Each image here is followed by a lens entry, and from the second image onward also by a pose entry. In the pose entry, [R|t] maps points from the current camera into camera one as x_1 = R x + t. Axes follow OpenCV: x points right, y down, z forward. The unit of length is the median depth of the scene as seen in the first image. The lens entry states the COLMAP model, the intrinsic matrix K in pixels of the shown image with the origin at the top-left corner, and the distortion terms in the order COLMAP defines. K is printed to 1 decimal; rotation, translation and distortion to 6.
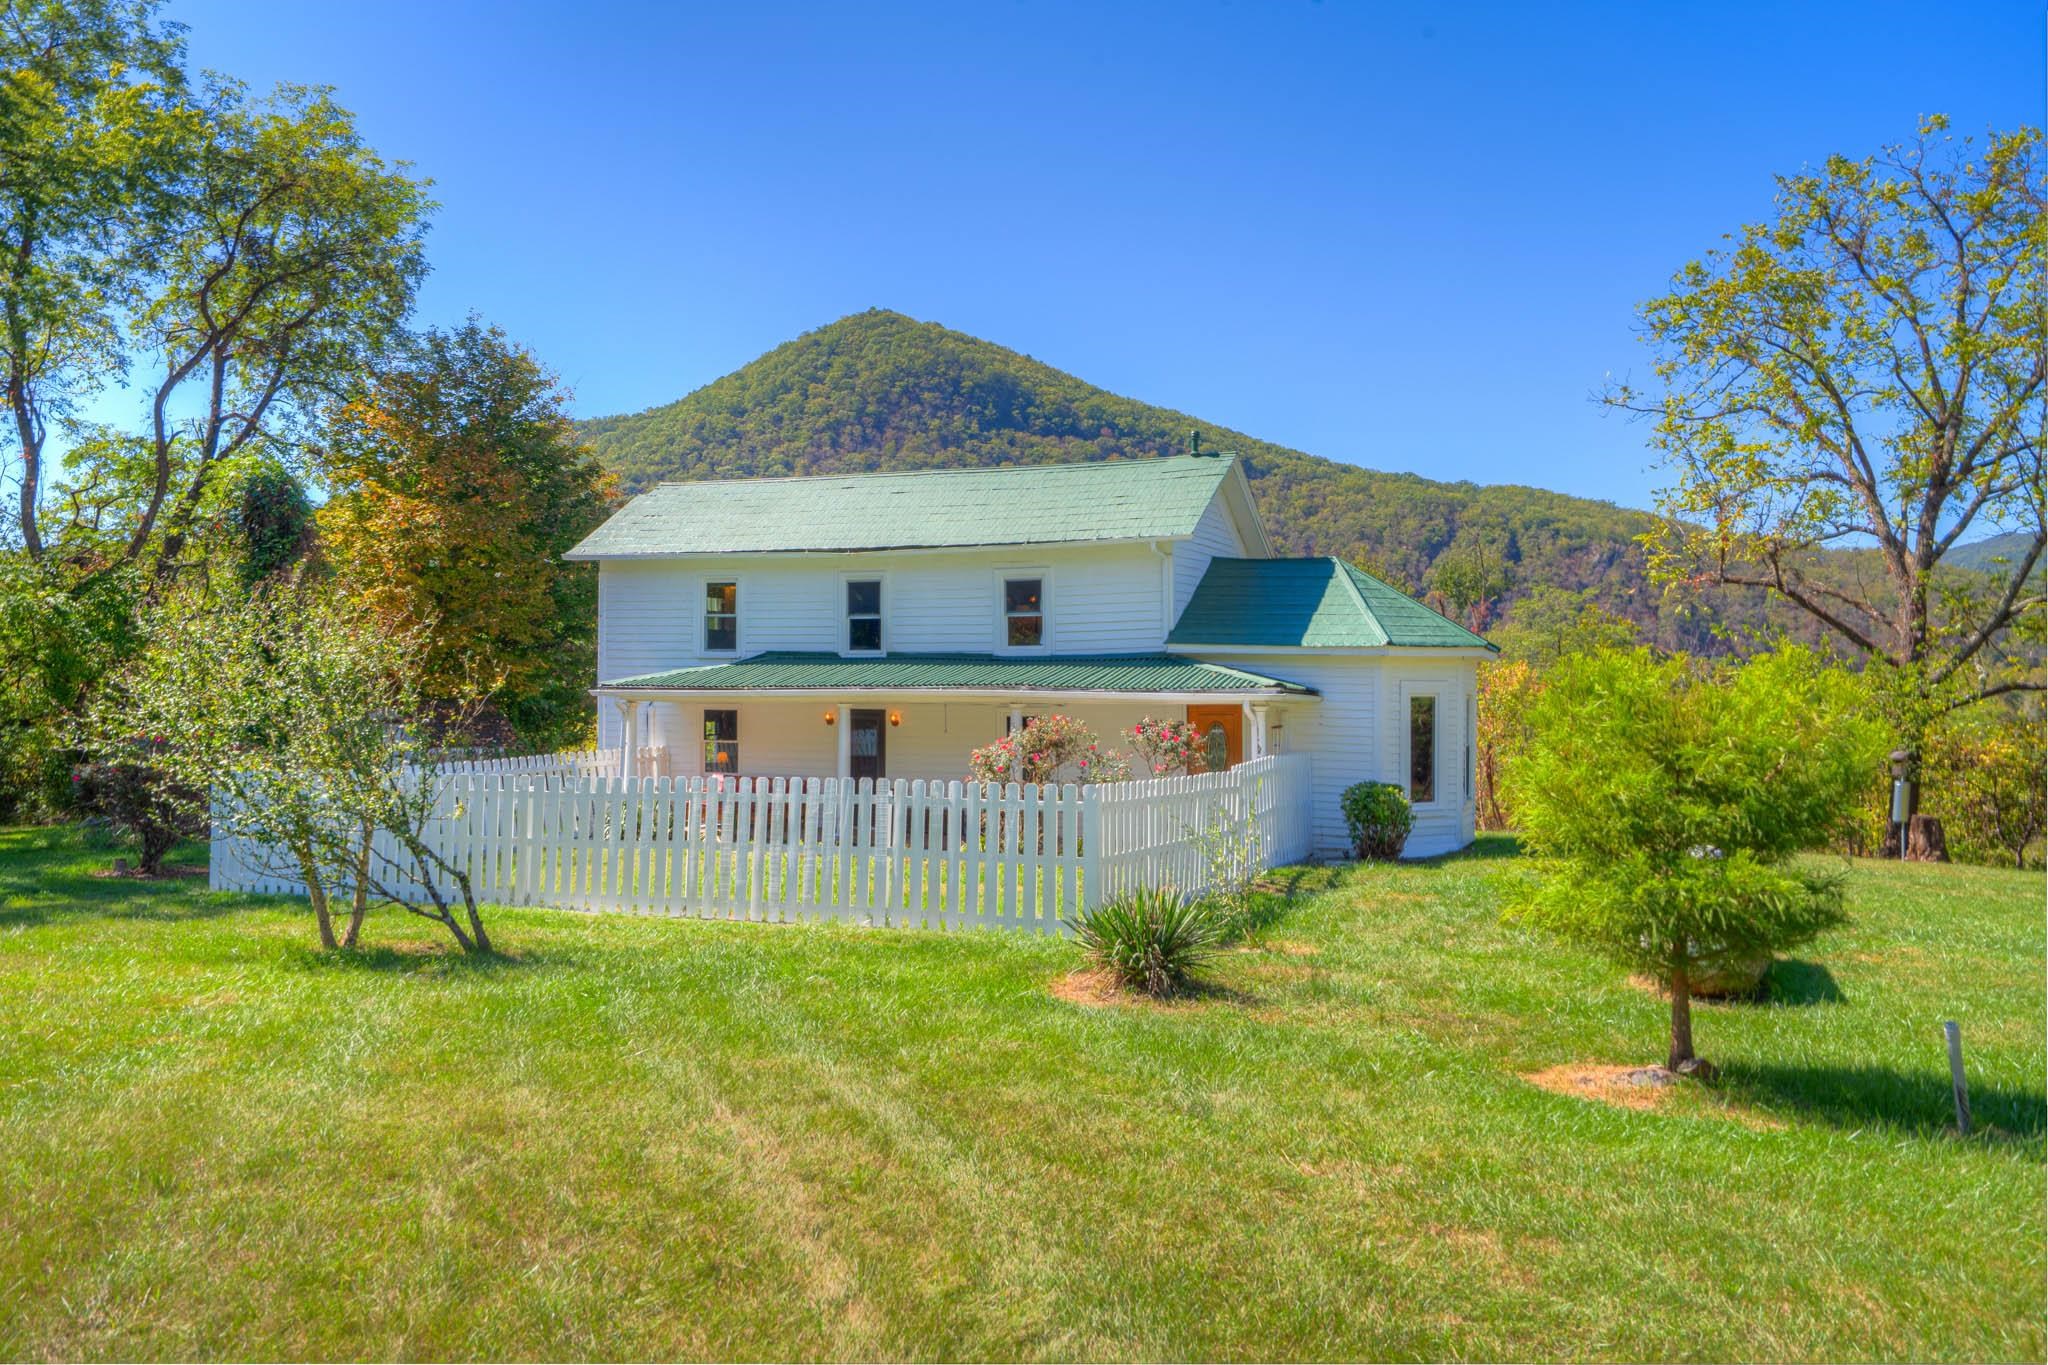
lens RADIAL K [[1695.3, 0, 1024.4], [0, 1695.3, 680.6], [0, 0, 1]] dist [0.018502, -0.017543]
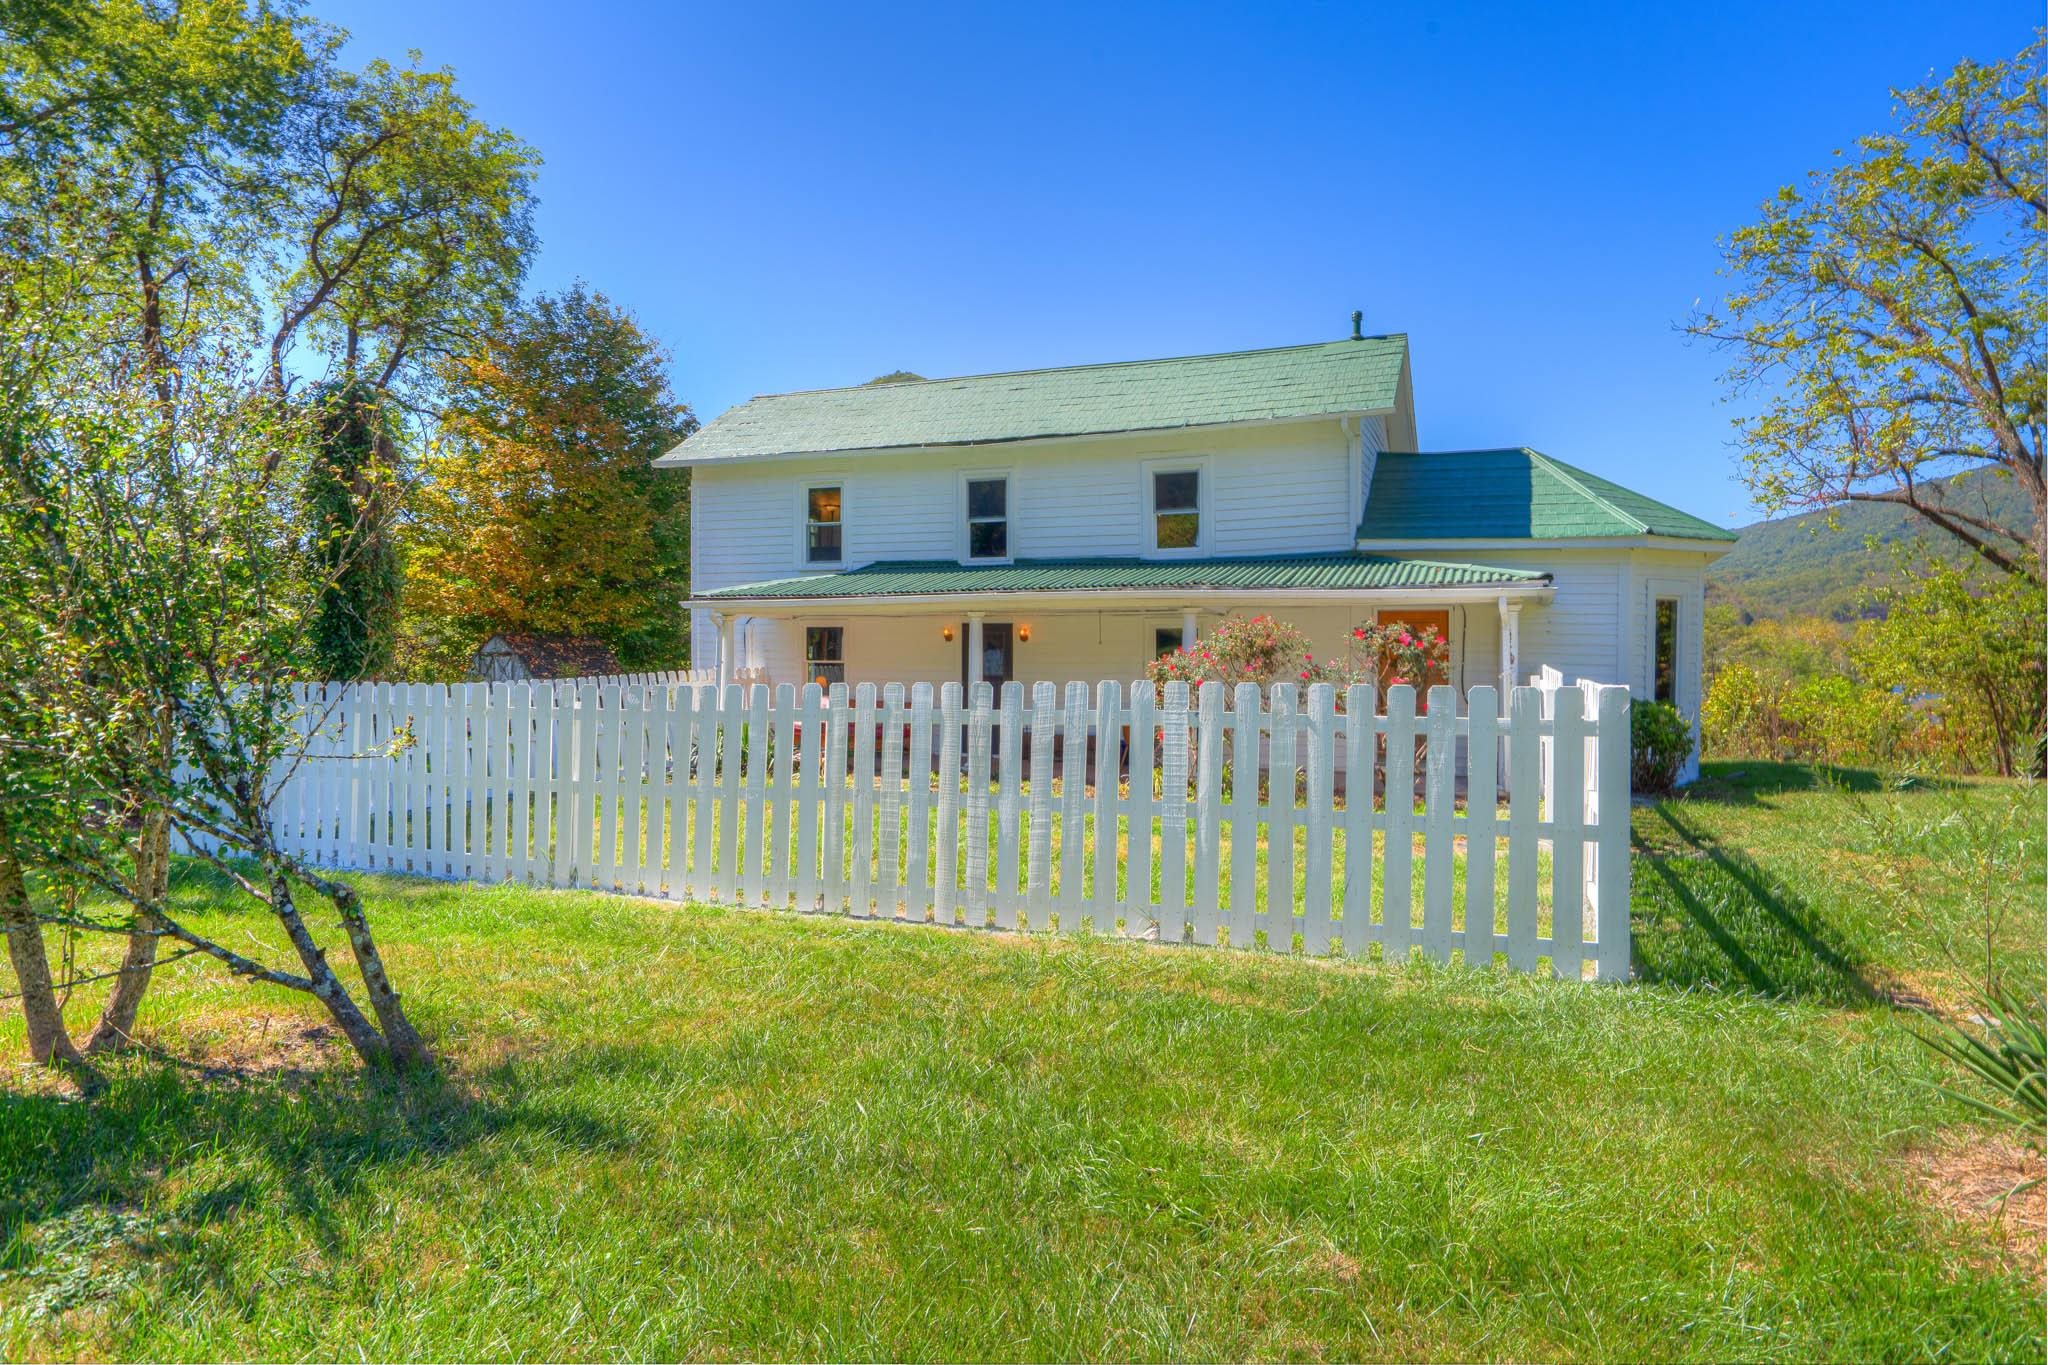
lens RADIAL K [[1200.4, 0, 1016.2], [0, 1200.4, 676.6], [0, 0, 1]] dist [-0.022655, 0.004636]
pose [[0.999935, -0.002703, 0.011056, -0.085894], [0.002391, 0.999602, 0.028104, 0.027065], [-0.011128, -0.028076, 0.999544, 0.363130]]
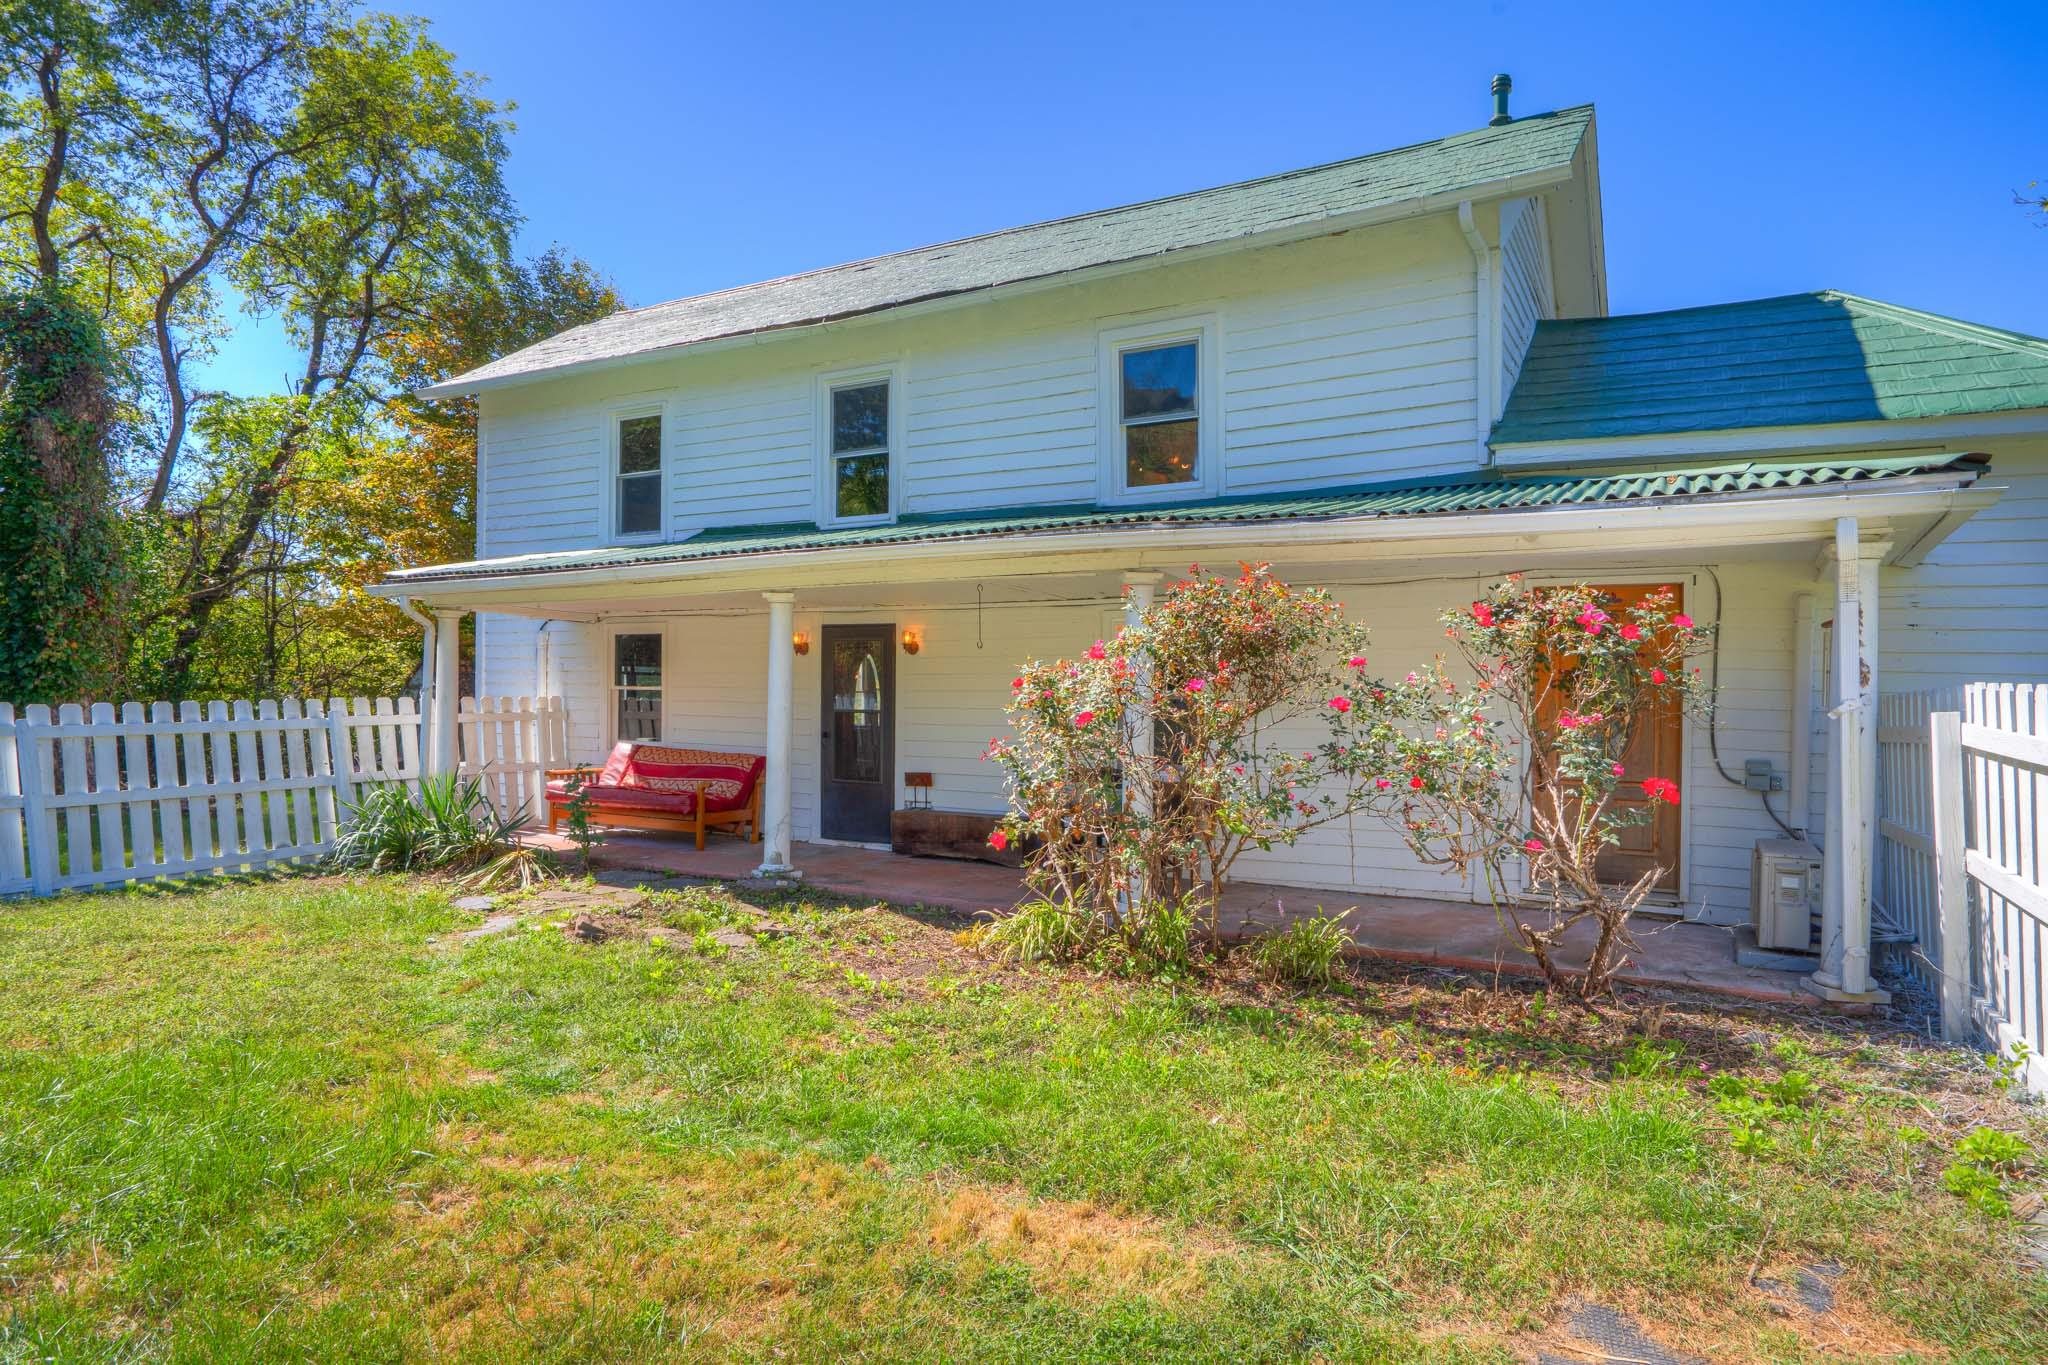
lens RADIAL K [[1198.0, 0, 1017.8], [0, 1198.0, 701.4], [0, 0, 1]] dist [0.005518, 0.000580]
pose [[0.993451, 0.006901, -0.114048, -0.000542], [-0.006195, 0.999959, 0.006544, 0.038553], [0.114088, -0.005794, 0.993454, 0.621522]]
